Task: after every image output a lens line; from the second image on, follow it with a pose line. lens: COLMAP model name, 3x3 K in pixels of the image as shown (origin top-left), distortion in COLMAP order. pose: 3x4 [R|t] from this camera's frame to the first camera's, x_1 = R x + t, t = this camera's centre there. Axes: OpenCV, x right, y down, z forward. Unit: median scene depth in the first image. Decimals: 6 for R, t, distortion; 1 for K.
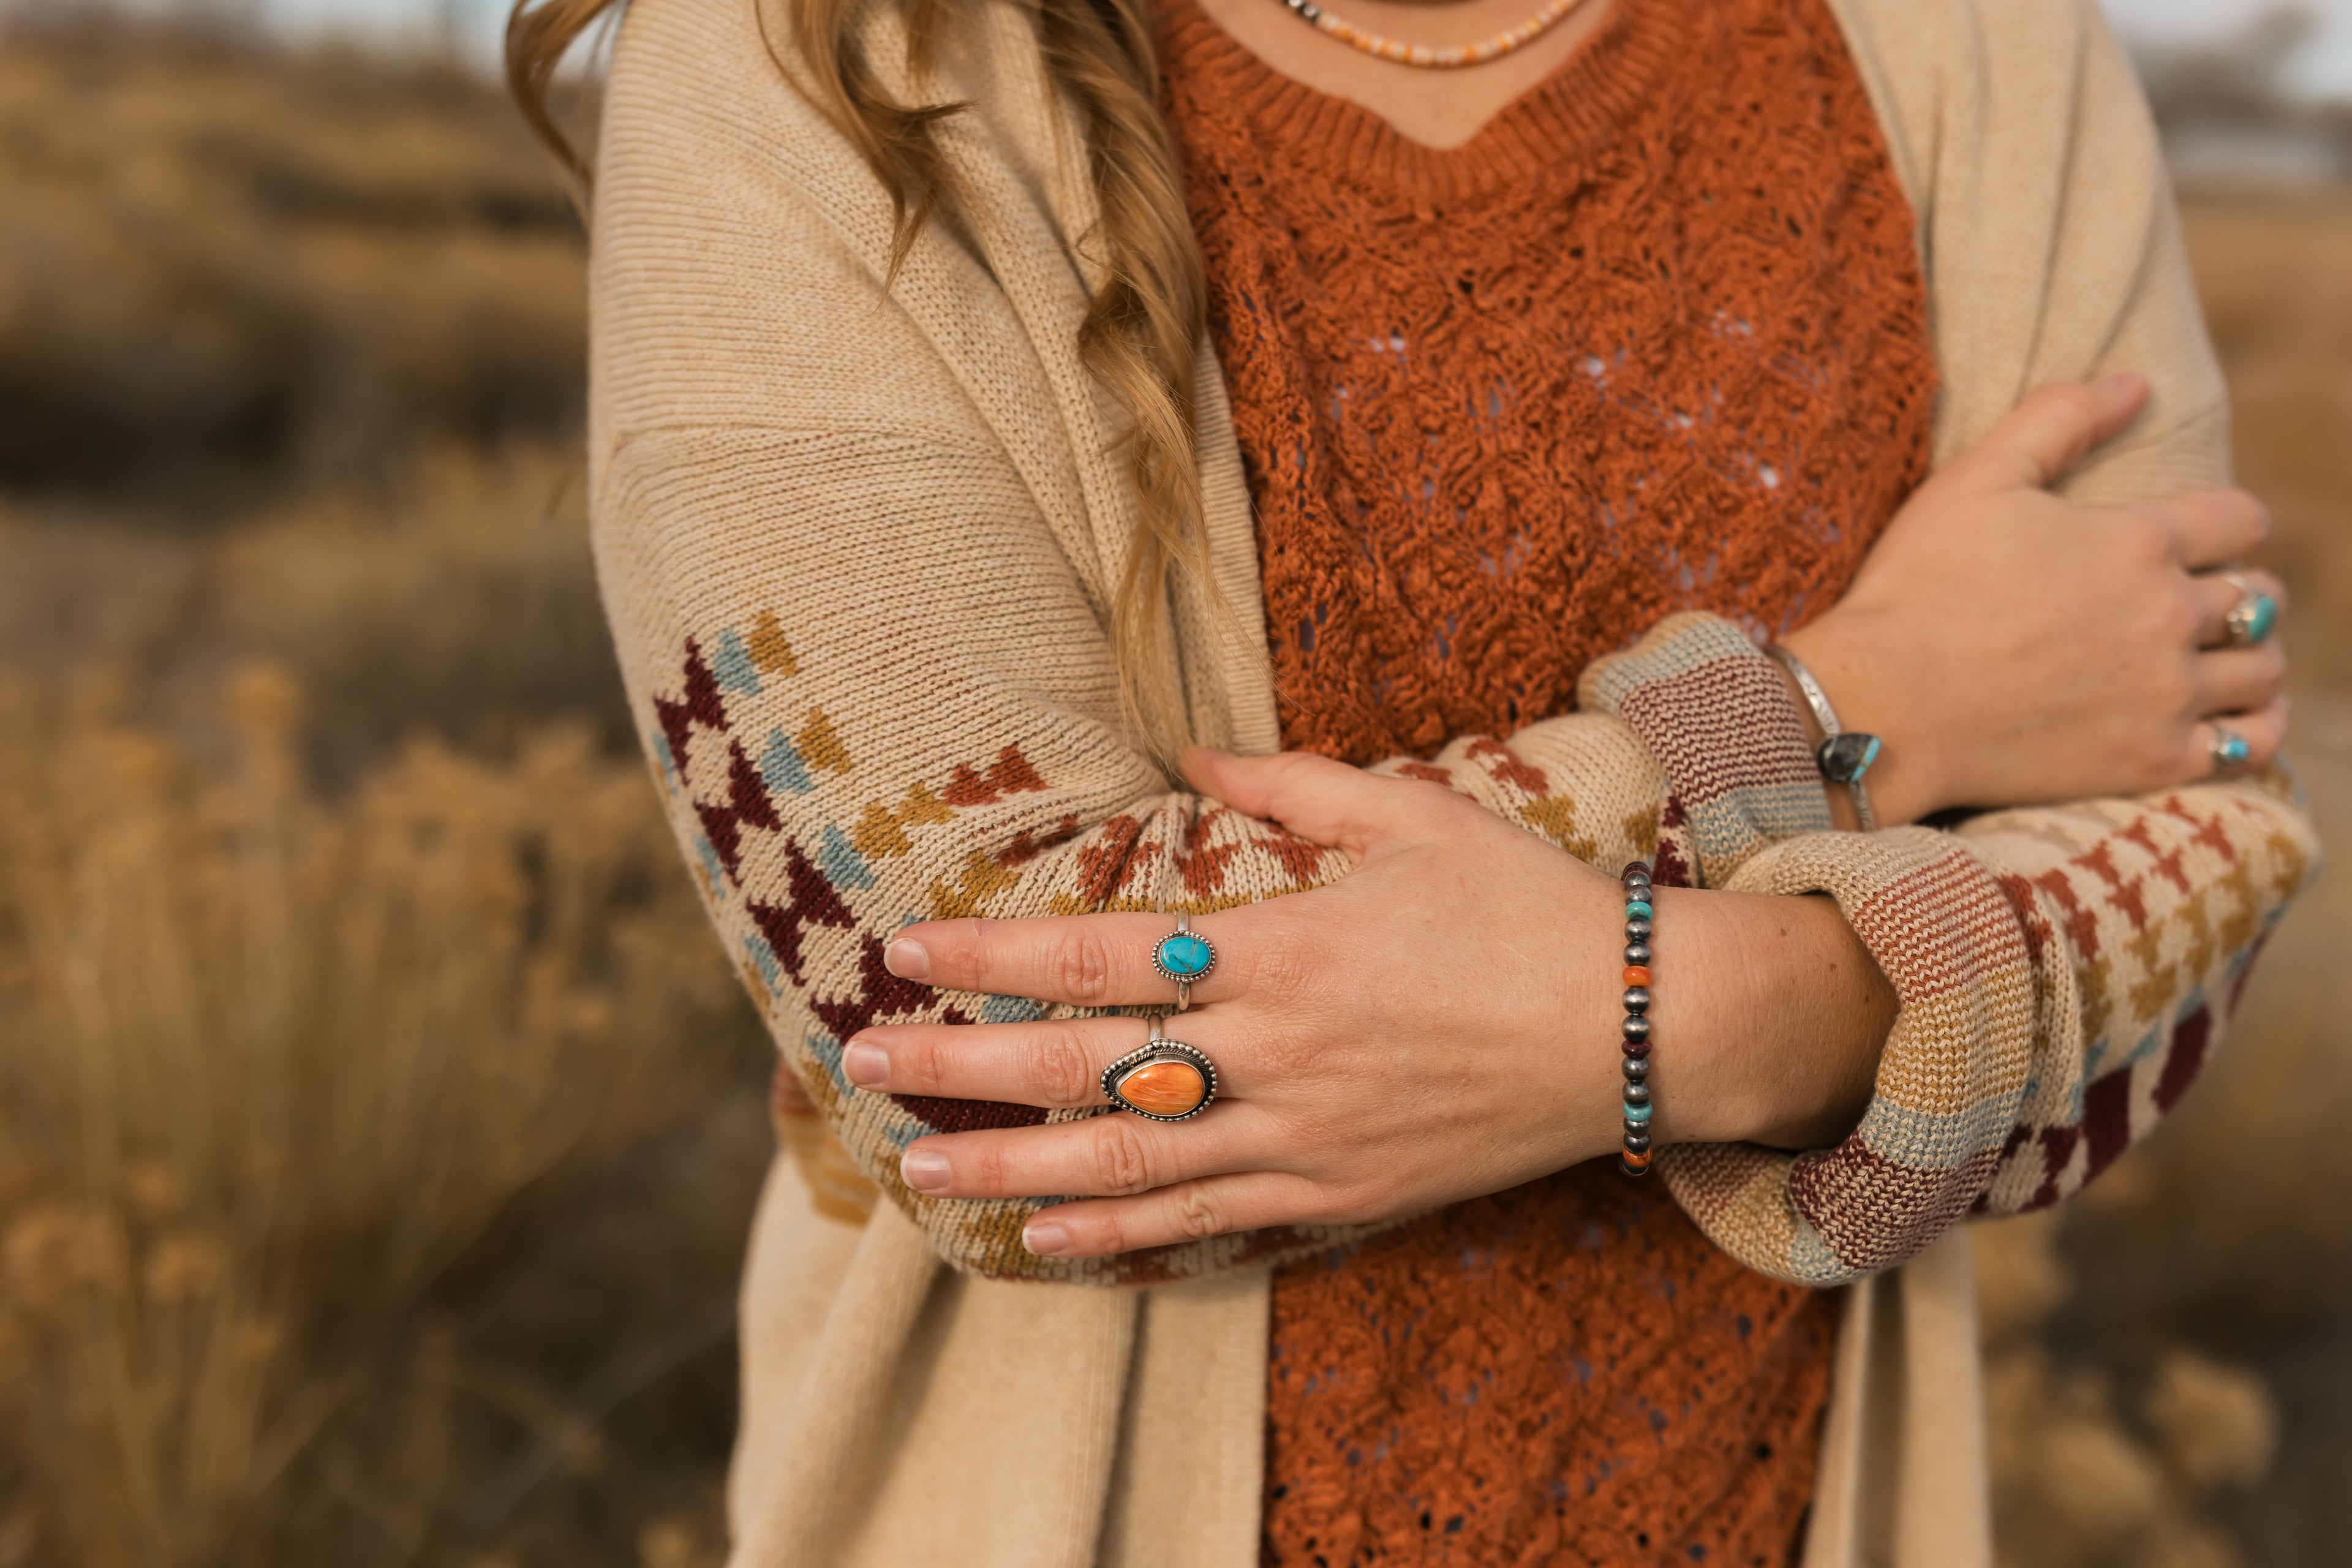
lens RADIAL K [[1360.2, 0, 1172.6], [0, 1360.2, 755.2], [0, 0, 1]] dist [0.005444, 0.036920]
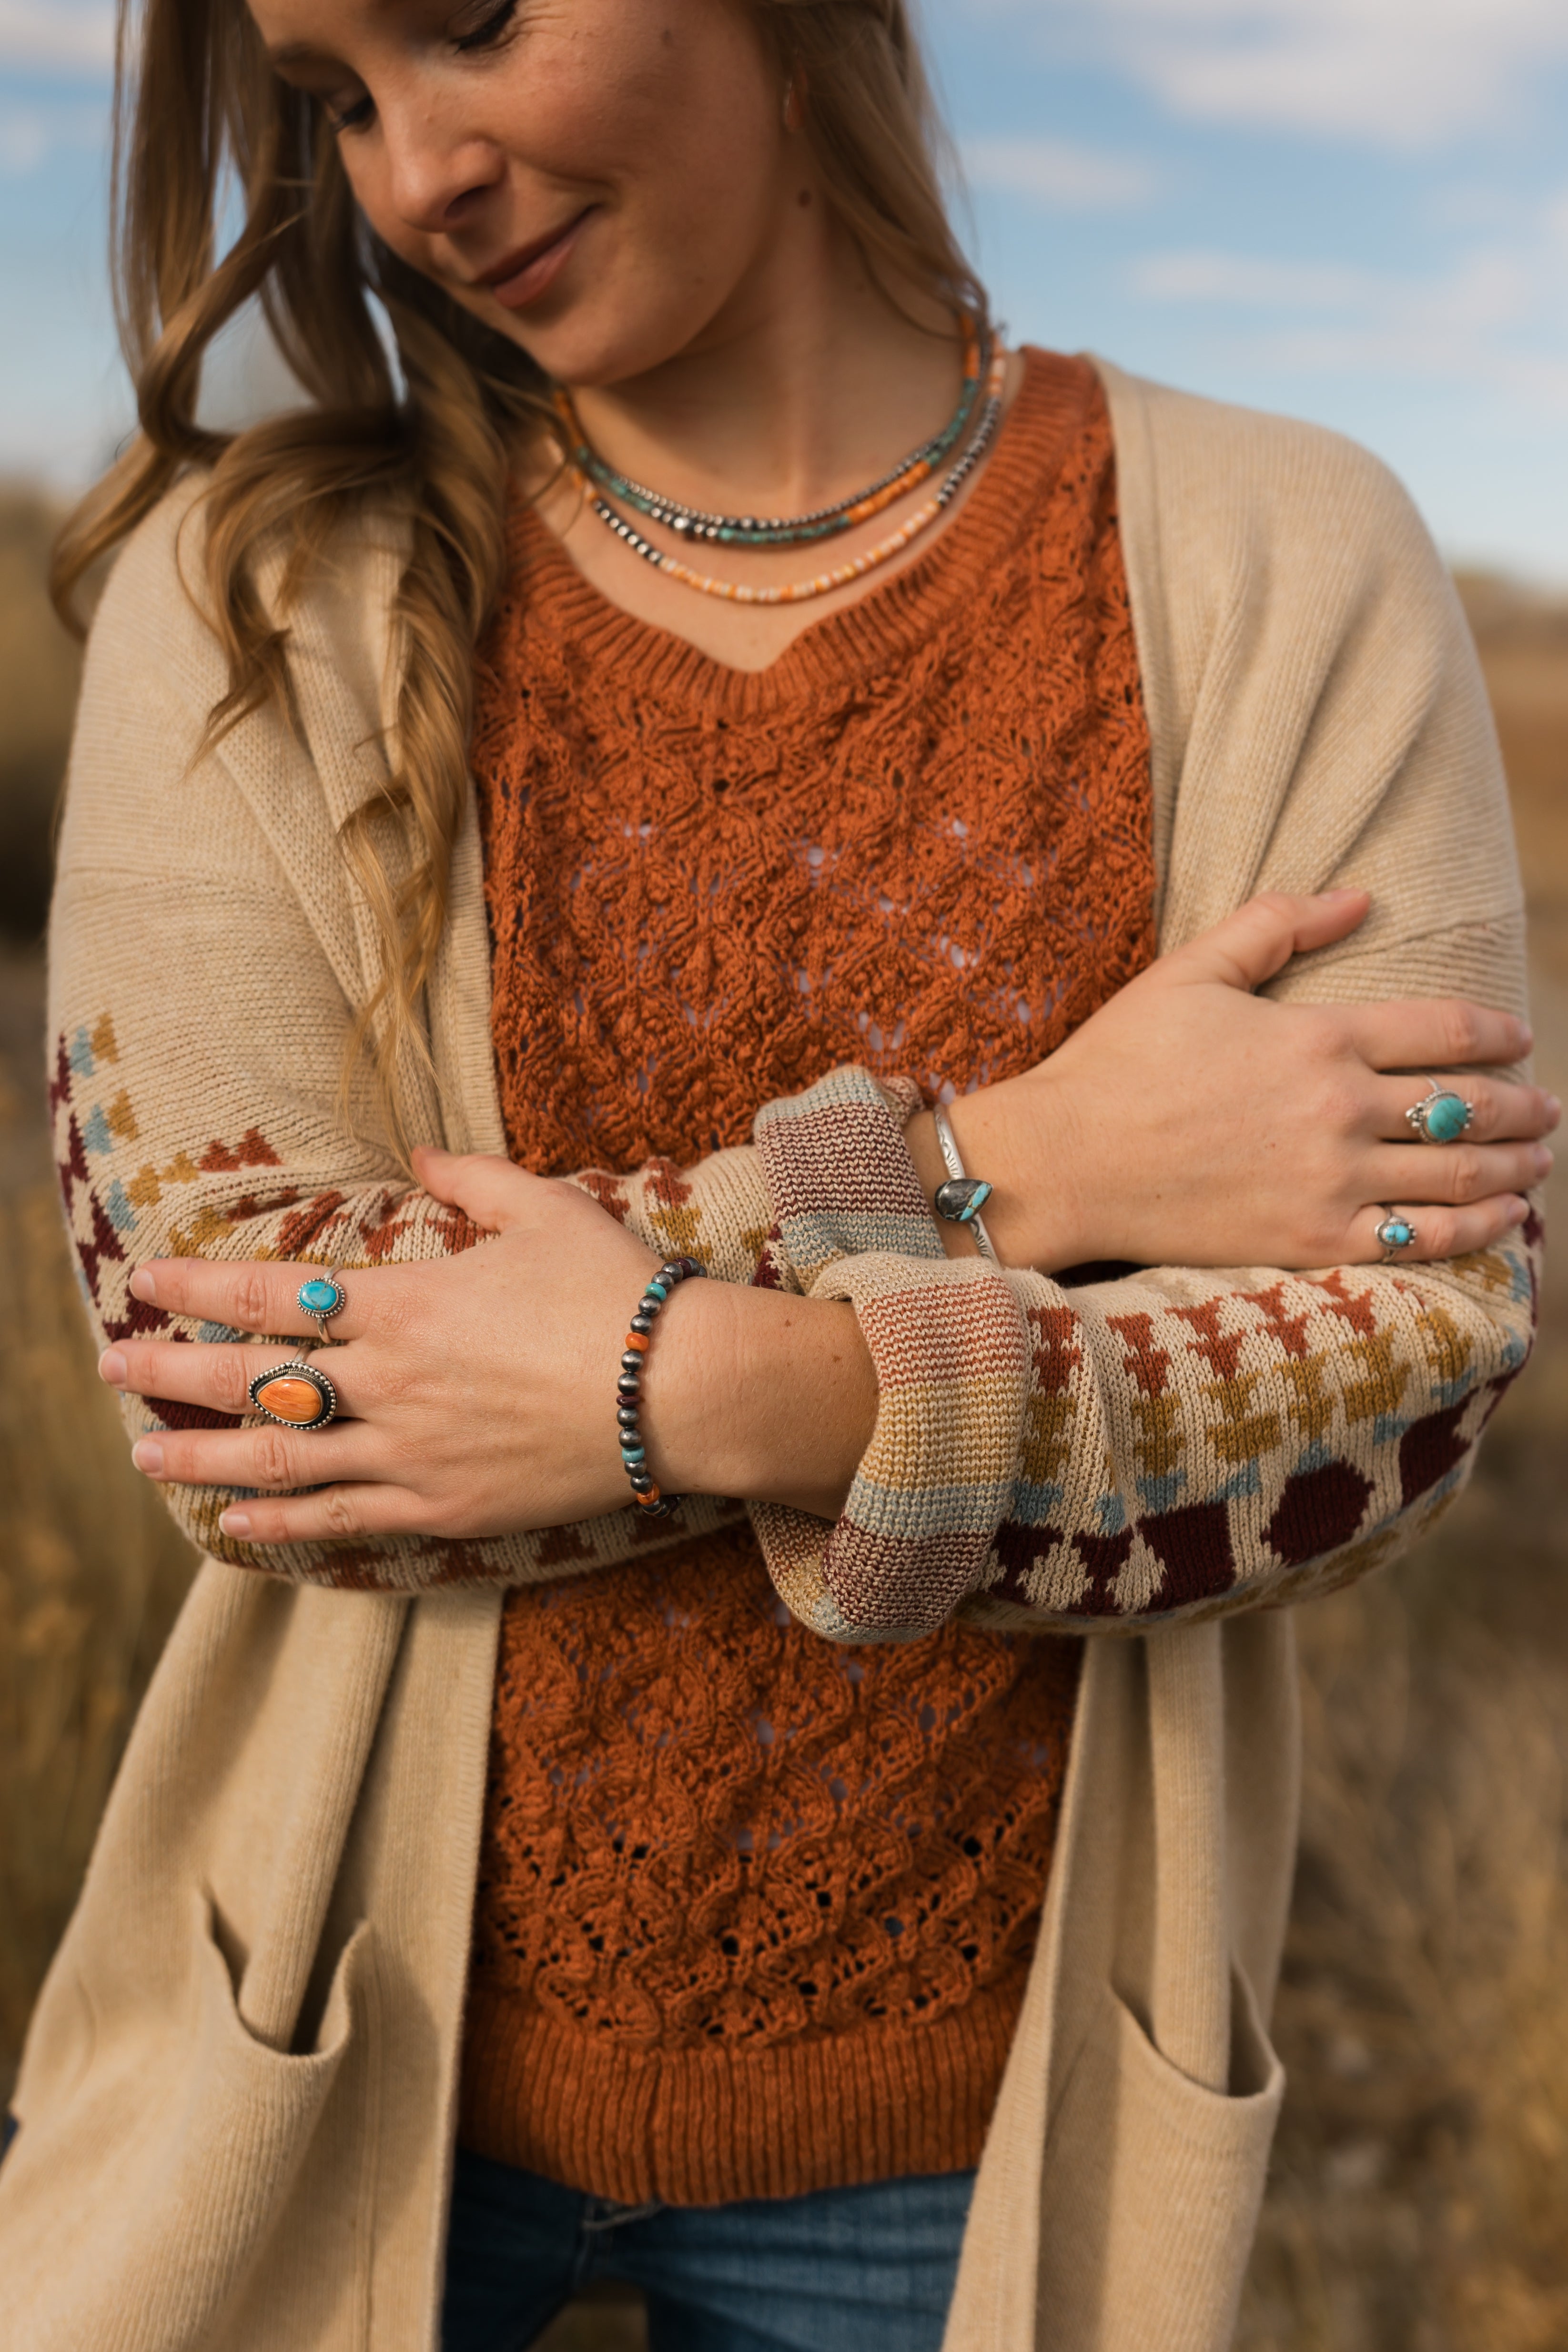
lens RADIAL K [[1360.1, 0, 784.0], [0, 1360.1, 1176.0], [0, 0, 1]] dist [0.005444, 0.036920]
pose [[0.983973, 0.079925, -0.159404, 0.500915], [-0.087494, 0.995319, -0.041035, 0.039916], [0.155378, 0.054325, 0.986360, -0.149450]]
